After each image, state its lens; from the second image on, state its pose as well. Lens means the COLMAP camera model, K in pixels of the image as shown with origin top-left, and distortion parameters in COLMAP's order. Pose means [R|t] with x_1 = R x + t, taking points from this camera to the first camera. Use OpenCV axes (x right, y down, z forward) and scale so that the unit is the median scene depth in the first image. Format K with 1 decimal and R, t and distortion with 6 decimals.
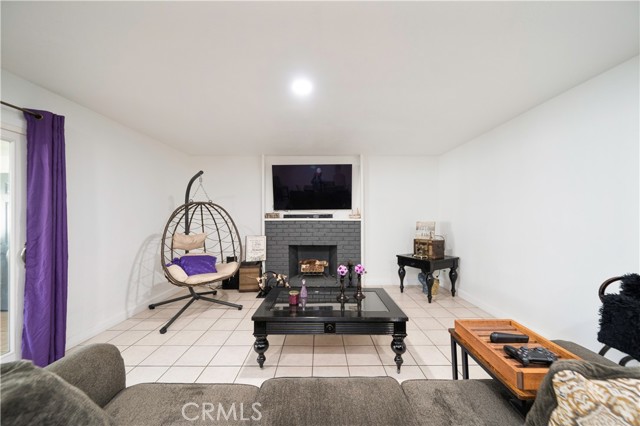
lens RADIAL K [[224.5, 0, 323.1], [0, 224.5, 216.5], [0, 0, 1]] dist [-0.000847, 0.000069]
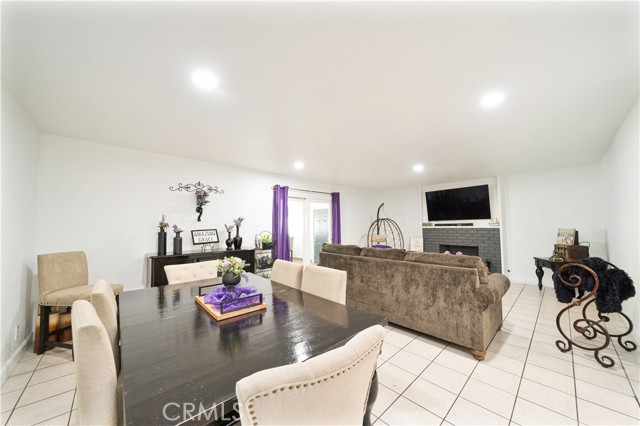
lens RADIAL K [[224.5, 0, 321.3], [0, 224.5, 214.5], [0, 0, 1]] dist [-0.000847, 0.000069]
pose [[0.680379, -0.042139, -0.731648, 0.440250], [0.009217, 0.998759, -0.048953, -0.004845], [0.732802, 0.026563, 0.679923, -0.622863]]
